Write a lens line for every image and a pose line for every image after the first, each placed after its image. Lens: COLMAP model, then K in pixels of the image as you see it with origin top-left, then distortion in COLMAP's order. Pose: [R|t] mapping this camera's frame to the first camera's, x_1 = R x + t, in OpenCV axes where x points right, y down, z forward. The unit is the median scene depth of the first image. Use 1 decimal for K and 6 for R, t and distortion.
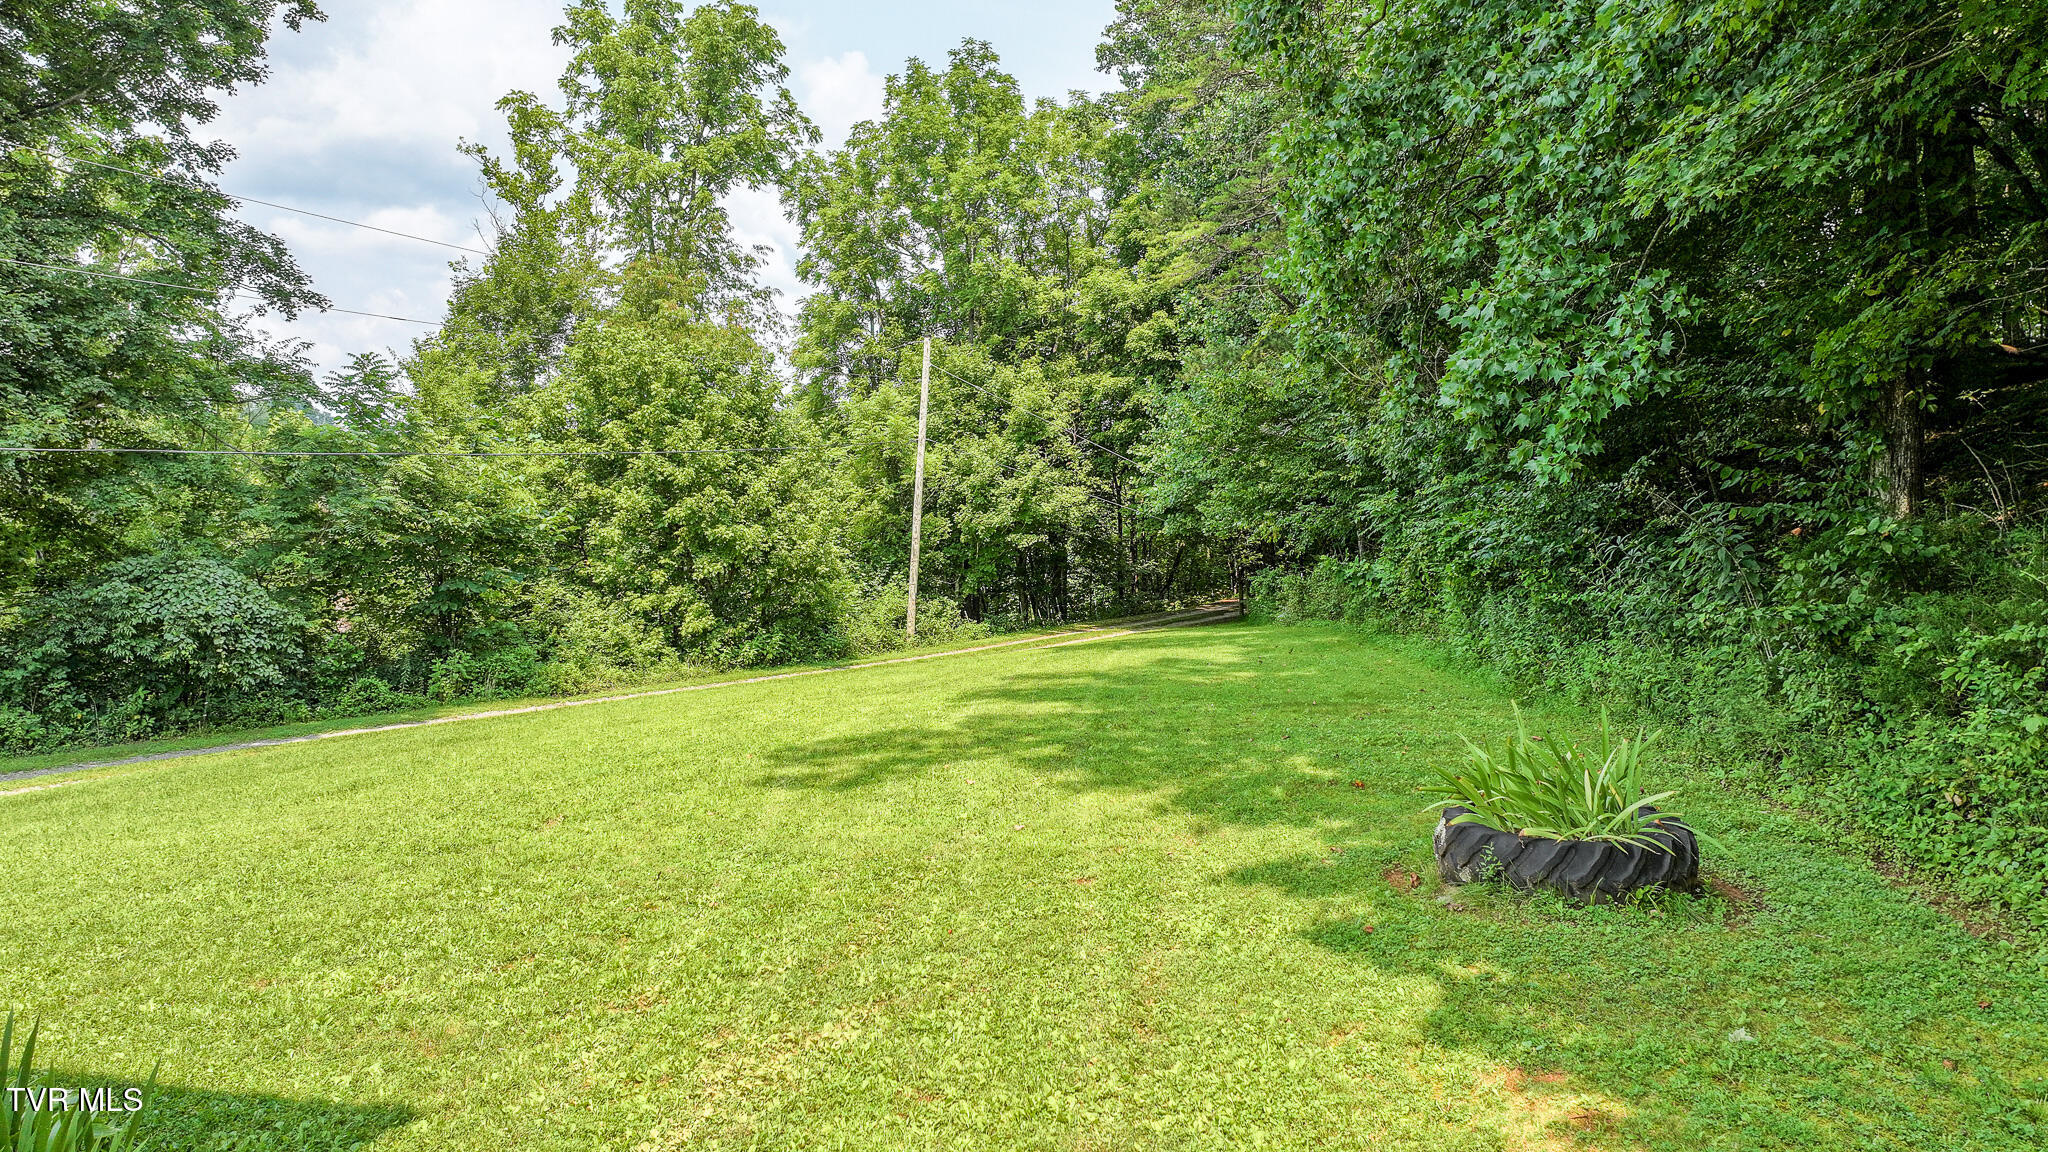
lens RADIAL K [[1448.9, 0, 1025.1], [0, 1448.9, 565.1], [0, 0, 1]] dist [0.013453, 0.004113]
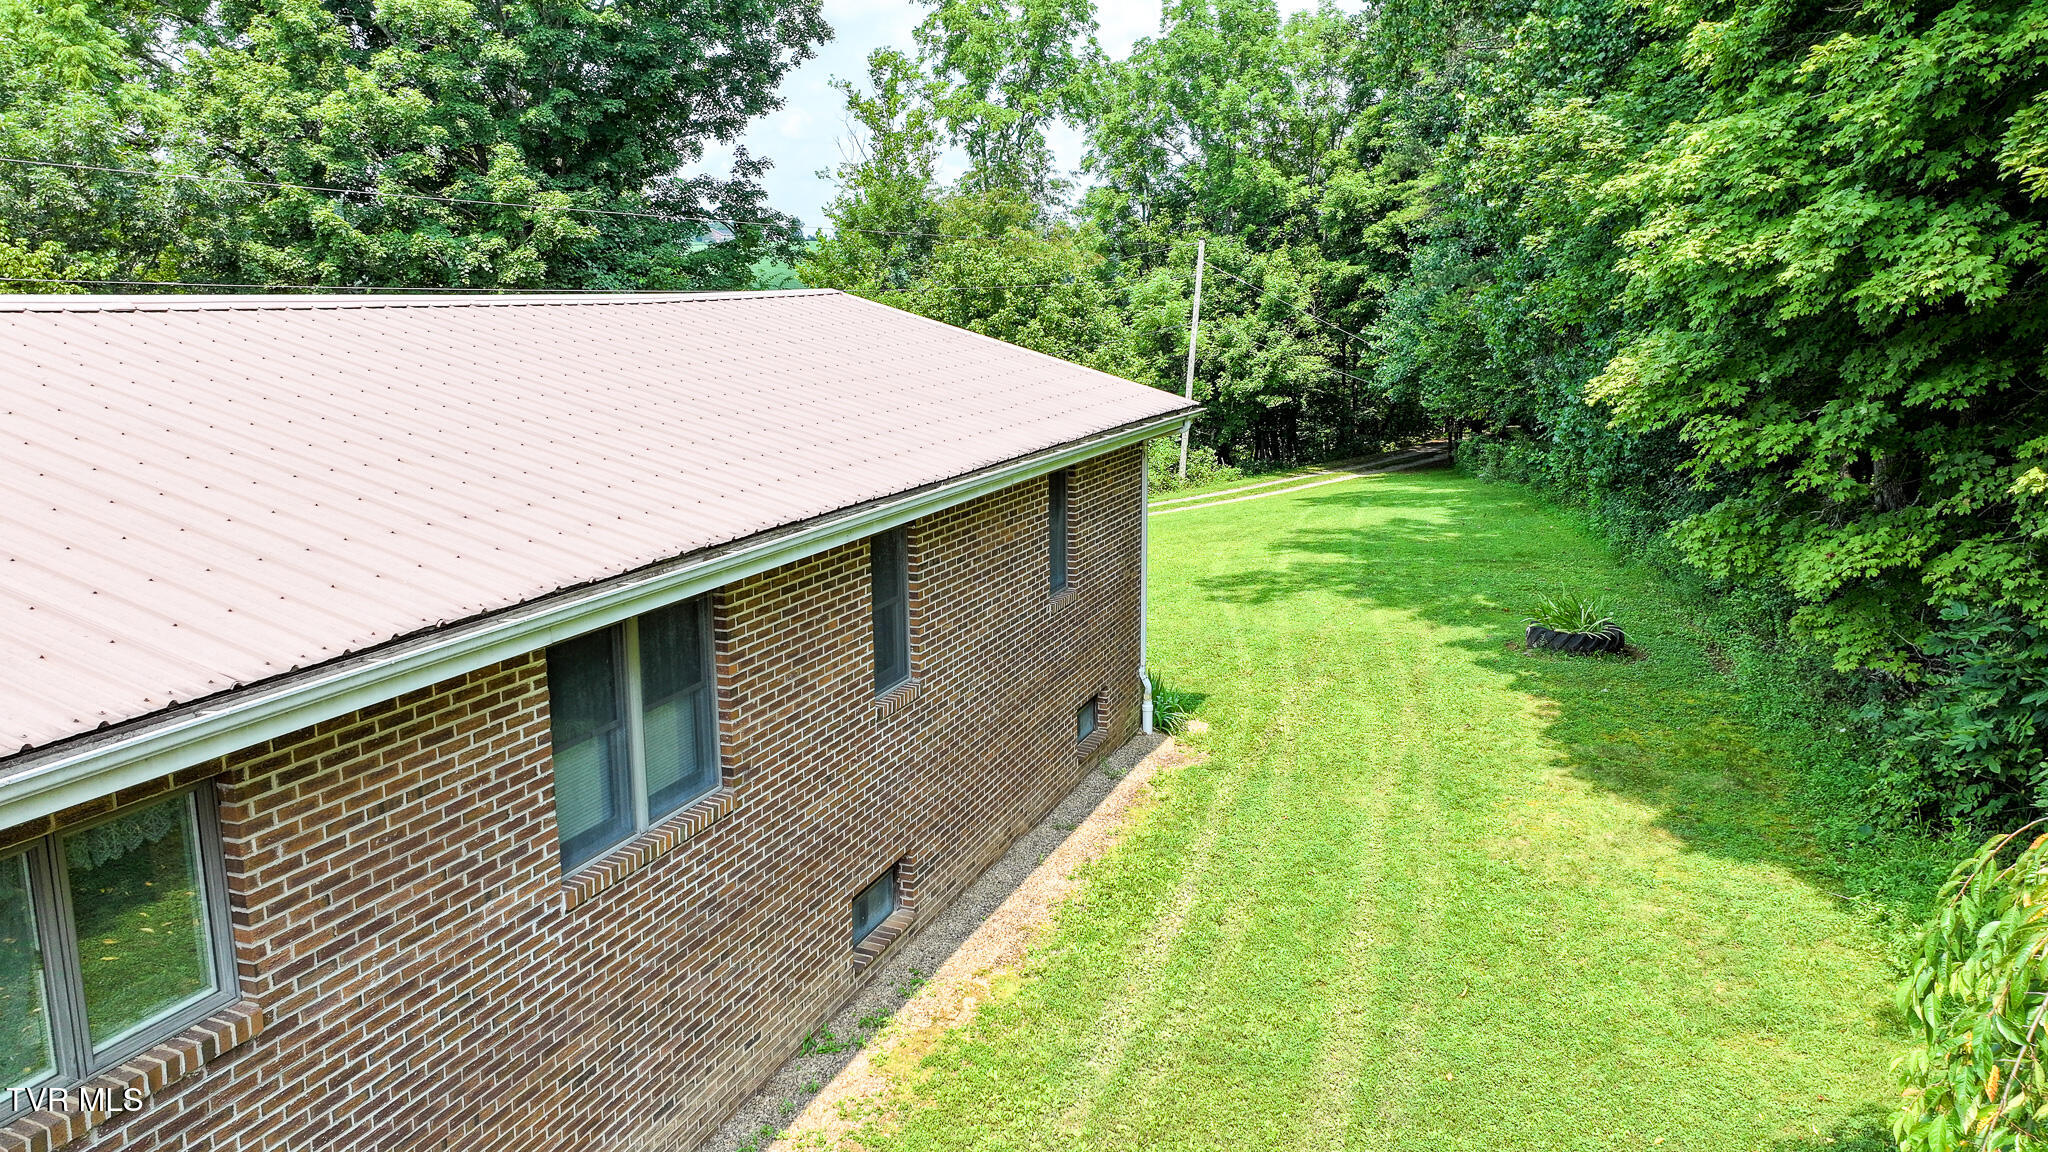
lens RADIAL K [[1448.9, 0, 1025.7], [0, 1448.9, 568.5], [0, 0, 1]] dist [0.013453, 0.004113]
pose [[0.991007, 0.029245, -0.130572, -0.043810], [-0.011186, 0.990515, 0.136948, -0.043536], [0.133338, -0.134256, 0.981935, -0.266405]]
